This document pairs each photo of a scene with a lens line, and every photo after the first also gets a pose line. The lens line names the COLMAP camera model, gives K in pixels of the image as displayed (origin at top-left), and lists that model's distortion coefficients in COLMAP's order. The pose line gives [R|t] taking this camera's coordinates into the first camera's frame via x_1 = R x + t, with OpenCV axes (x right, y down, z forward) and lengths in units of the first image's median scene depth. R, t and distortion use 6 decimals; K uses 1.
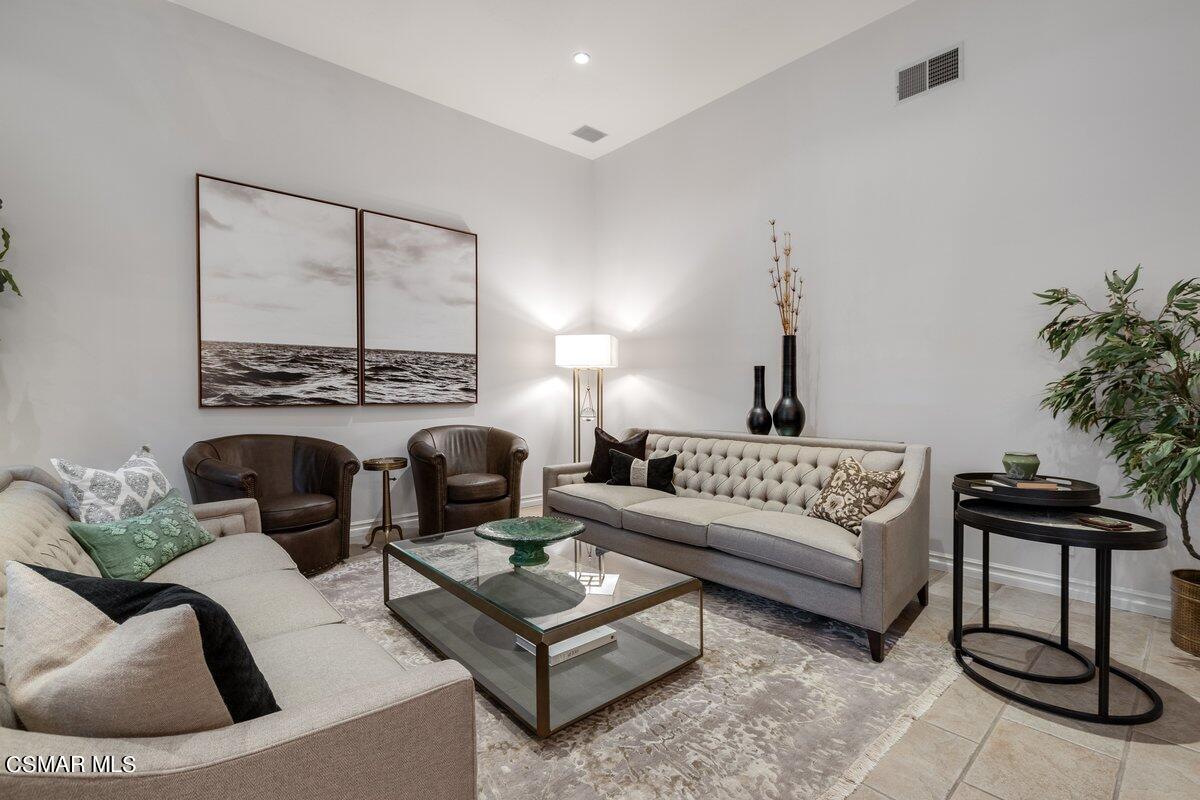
lens RADIAL K [[535.1, 0, 598.0], [0, 535.1, 392.5], [0, 0, 1]] dist [-0.000719, 0.000208]
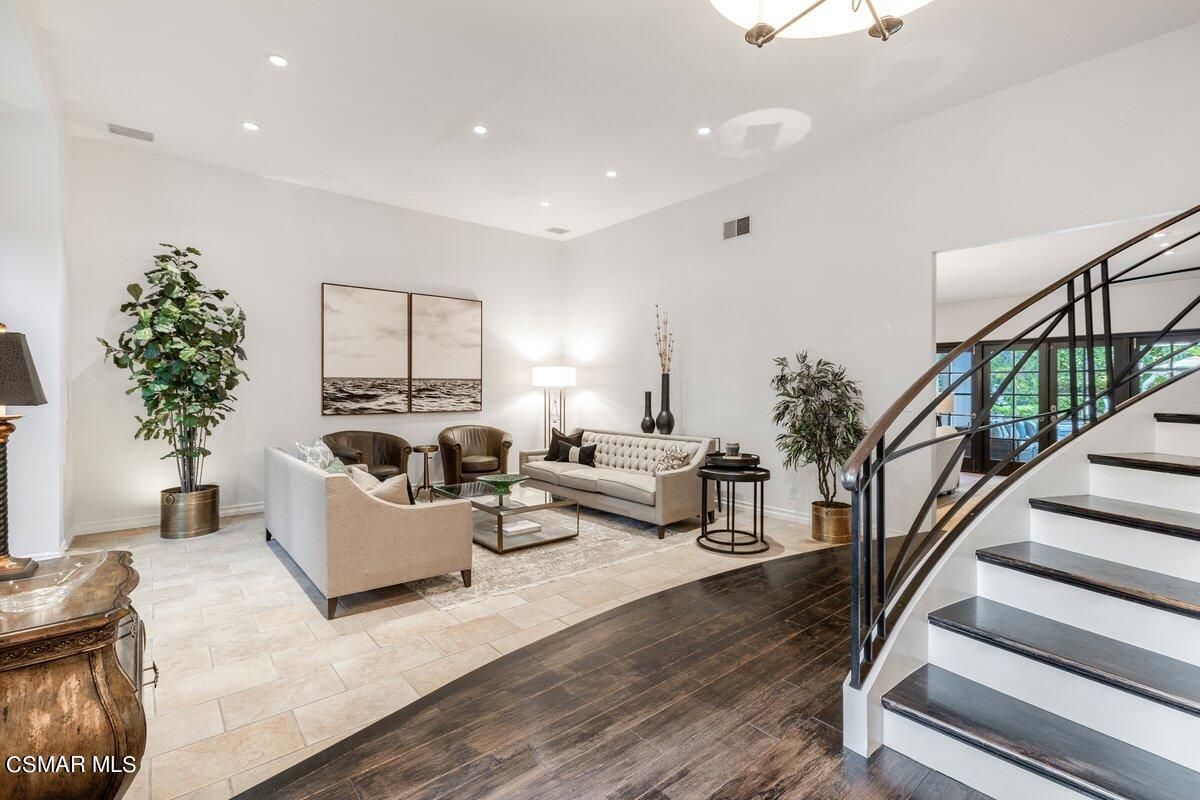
lens RADIAL K [[537.7, 0, 597.4], [0, 537.7, 384.6], [0, 0, 1]] dist [-0.002571, -0.000133]
pose [[0.999670, 0.004201, -0.025333, 0.184772], [-0.004323, 0.999979, -0.004748, -0.062755], [0.025312, 0.004856, 0.999668, -0.679988]]
